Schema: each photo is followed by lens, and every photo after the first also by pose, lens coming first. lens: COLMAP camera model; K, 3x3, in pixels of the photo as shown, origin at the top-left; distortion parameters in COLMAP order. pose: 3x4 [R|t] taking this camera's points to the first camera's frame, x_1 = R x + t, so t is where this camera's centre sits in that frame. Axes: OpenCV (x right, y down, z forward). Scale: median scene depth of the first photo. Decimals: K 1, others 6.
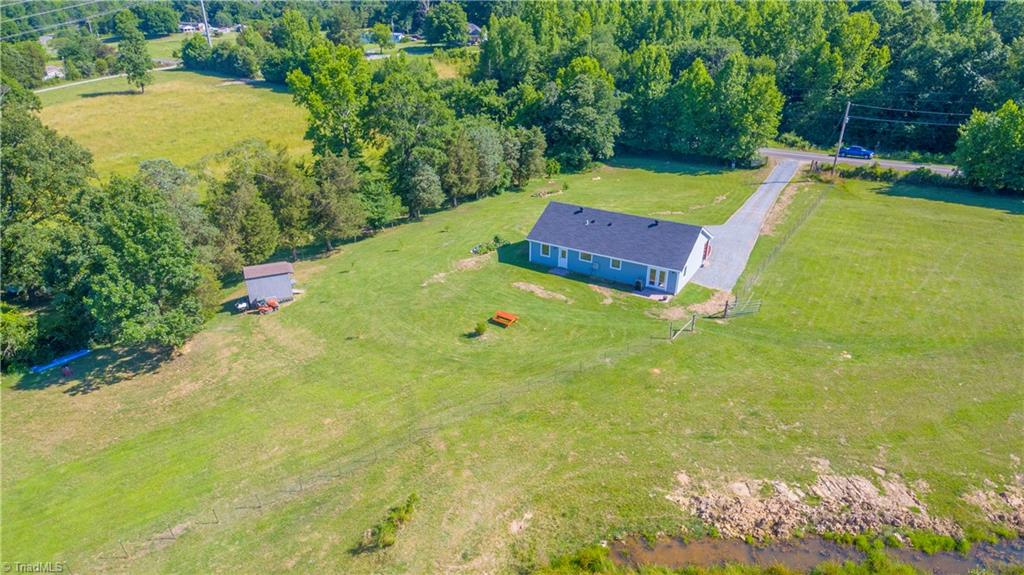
lens RADIAL K [[603.6, 0, 512.0], [0, 603.6, 287.5], [0, 0, 1]] dist [0.097365, -0.127683]
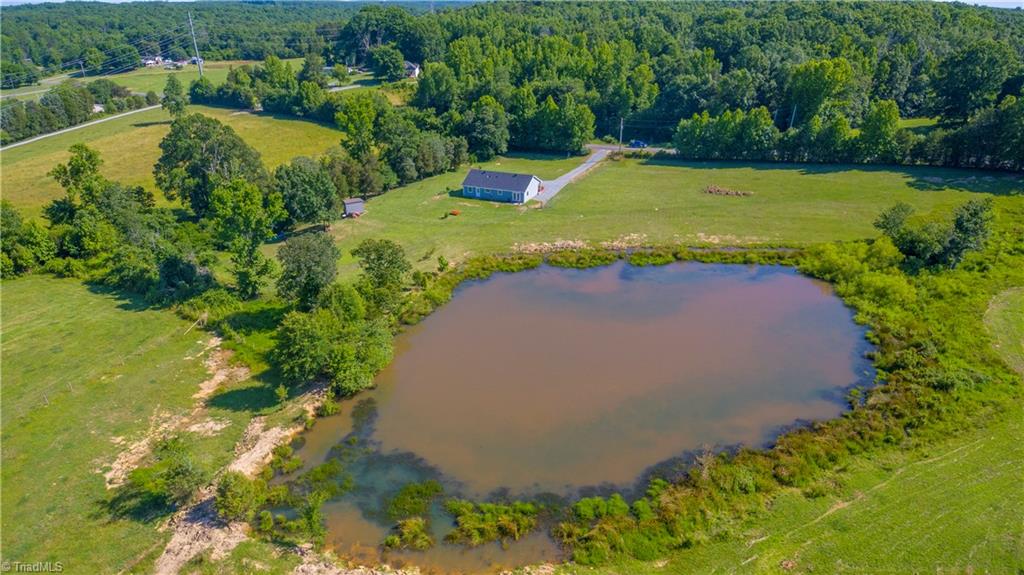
lens RADIAL K [[603.6, 0, 512.0], [0, 603.6, 287.5], [0, 0, 1]] dist [0.097365, -0.127683]
pose [[0.991908, -0.064134, 0.109567, -0.036445], [0.065759, 0.997772, -0.011274, 0.199716], [-0.108600, 0.018388, 0.993915, -0.748690]]
